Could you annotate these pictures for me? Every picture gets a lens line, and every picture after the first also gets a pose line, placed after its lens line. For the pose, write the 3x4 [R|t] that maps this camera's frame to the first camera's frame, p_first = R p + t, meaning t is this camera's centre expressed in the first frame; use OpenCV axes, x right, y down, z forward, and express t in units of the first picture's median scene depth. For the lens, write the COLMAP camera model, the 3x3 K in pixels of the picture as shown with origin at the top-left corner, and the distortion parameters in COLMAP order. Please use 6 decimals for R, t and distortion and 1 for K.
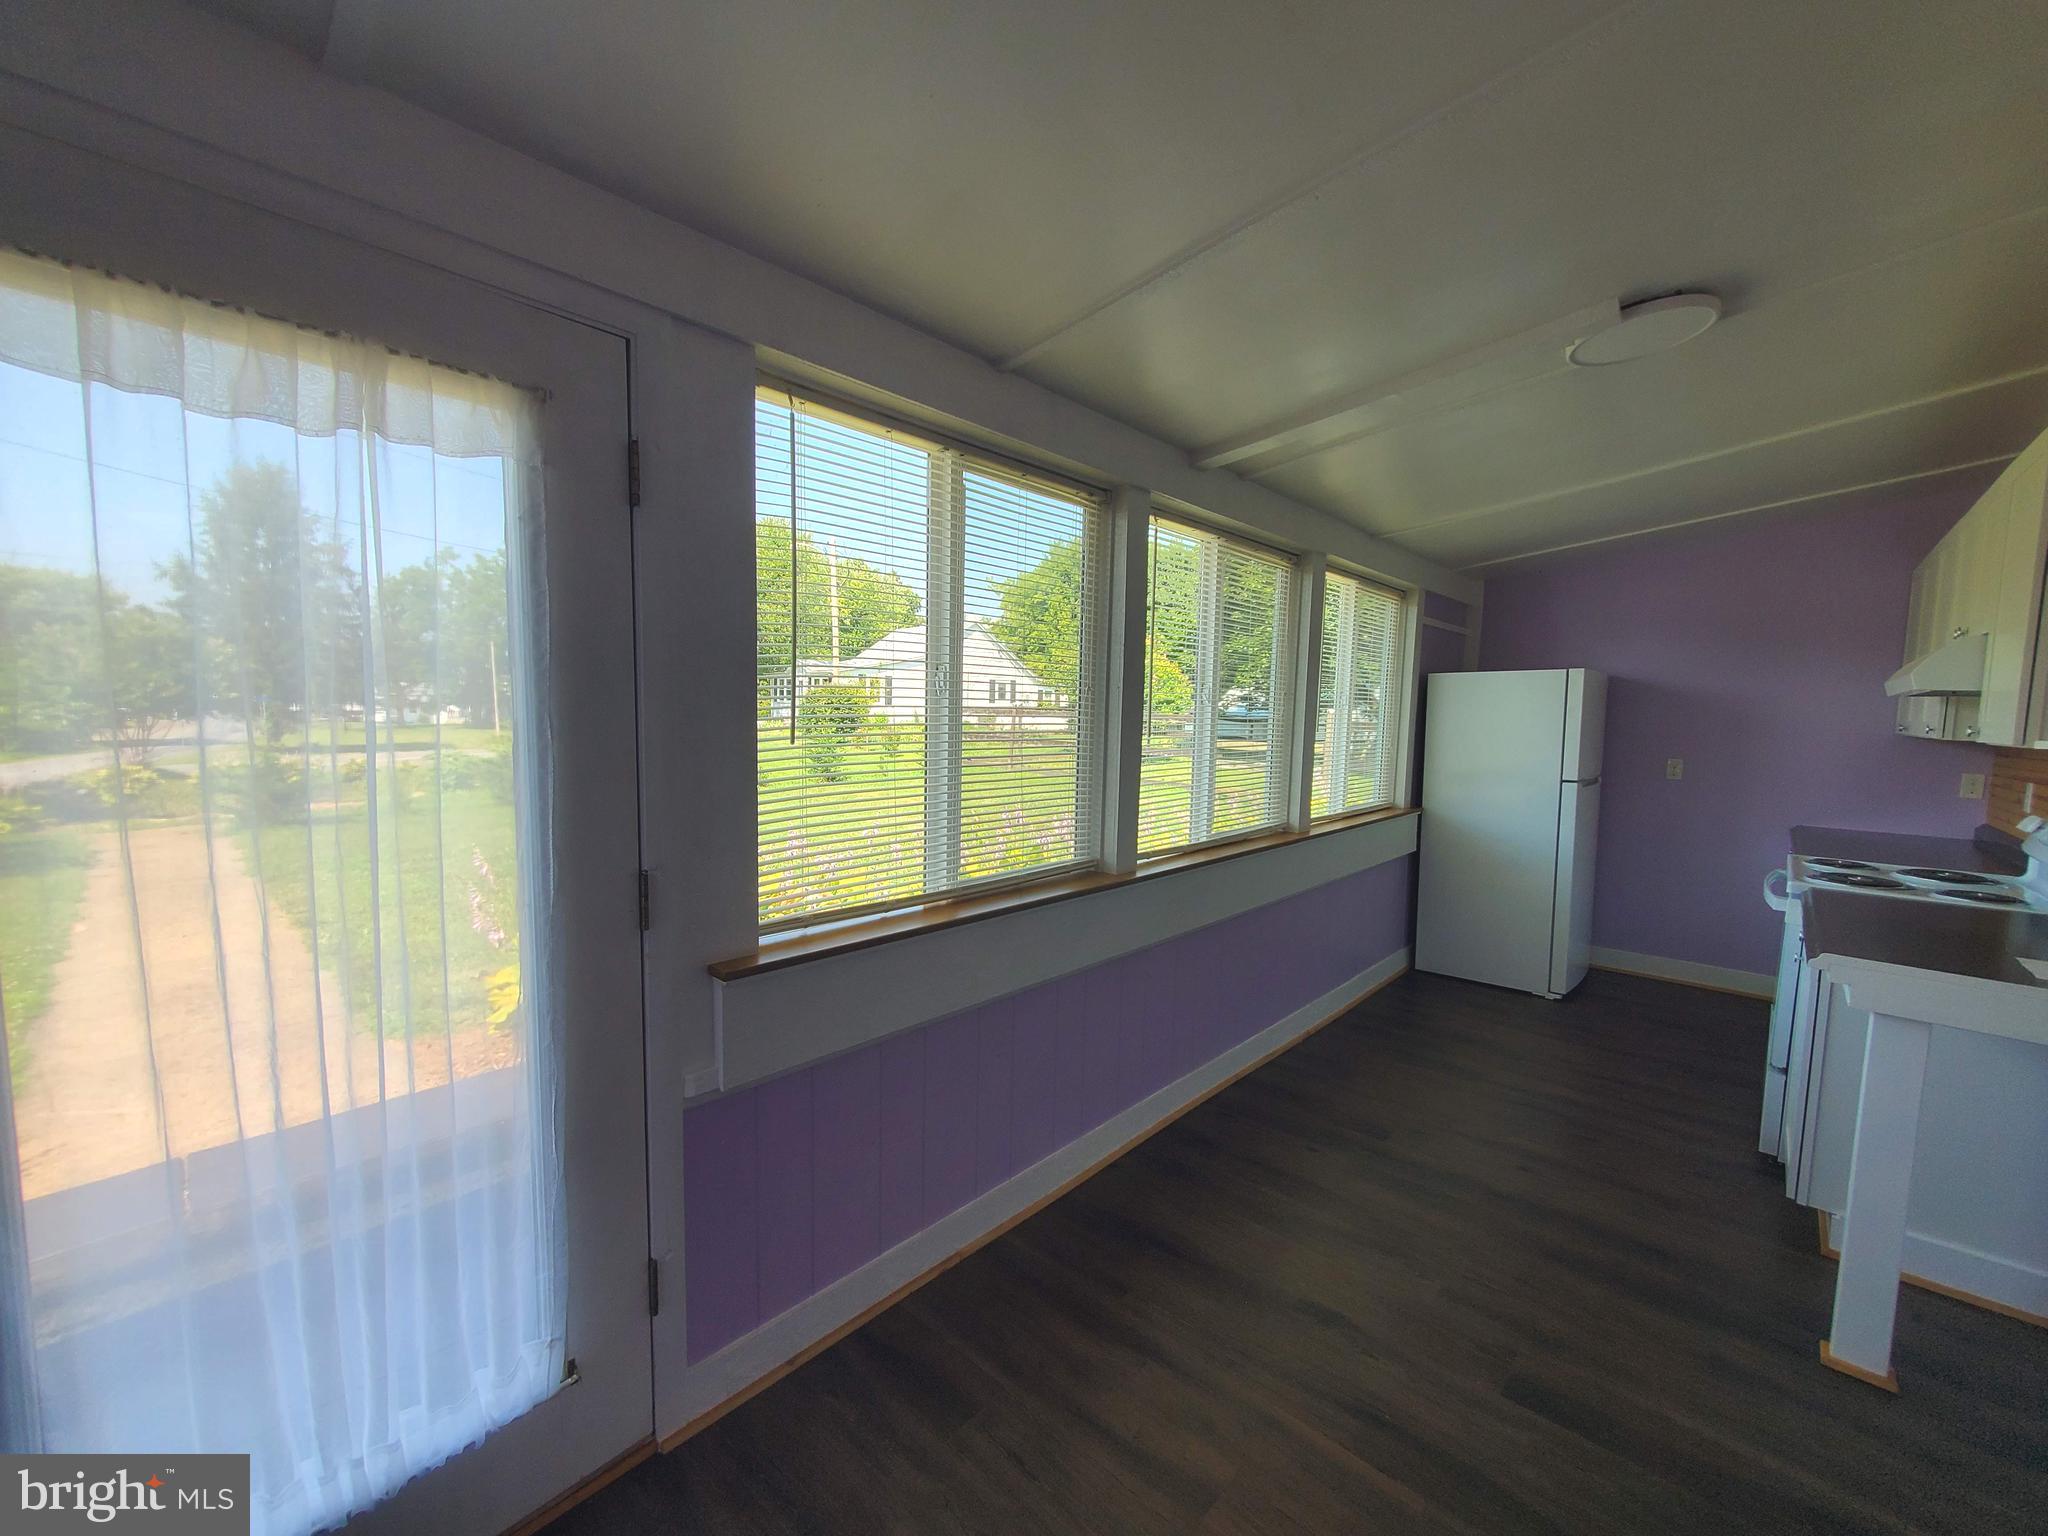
lens RADIAL K [[811.0, 0, 1017.6], [0, 811.0, 779.1], [0, 0, 1]] dist [-0.002305, -0.000136]
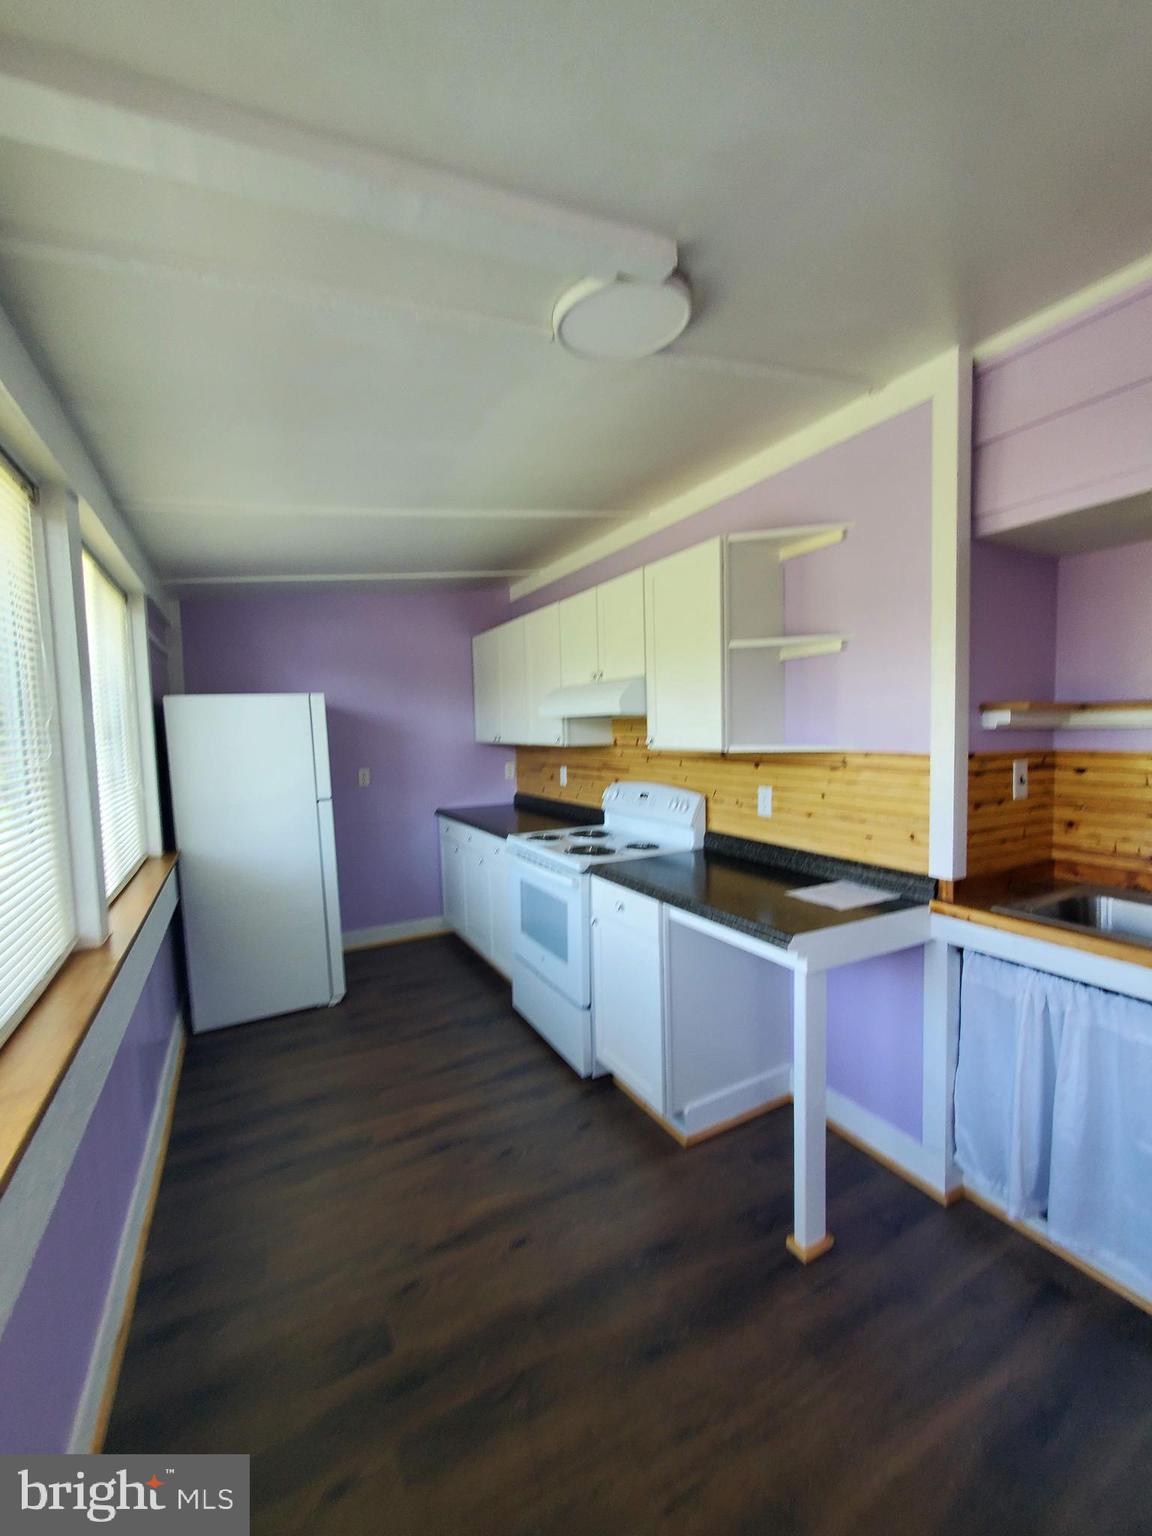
lens RADIAL K [[616.9, 0, 572.3], [0, 616.9, 769.6], [0, 0, 1]] dist [-0.008540, -0.000040]
pose [[0.335538, -0.085533, 0.938136, 0.038685], [0.110956, 0.992526, 0.050807, -0.040554], [-0.935469, 0.087044, 0.342521, 0.419740]]
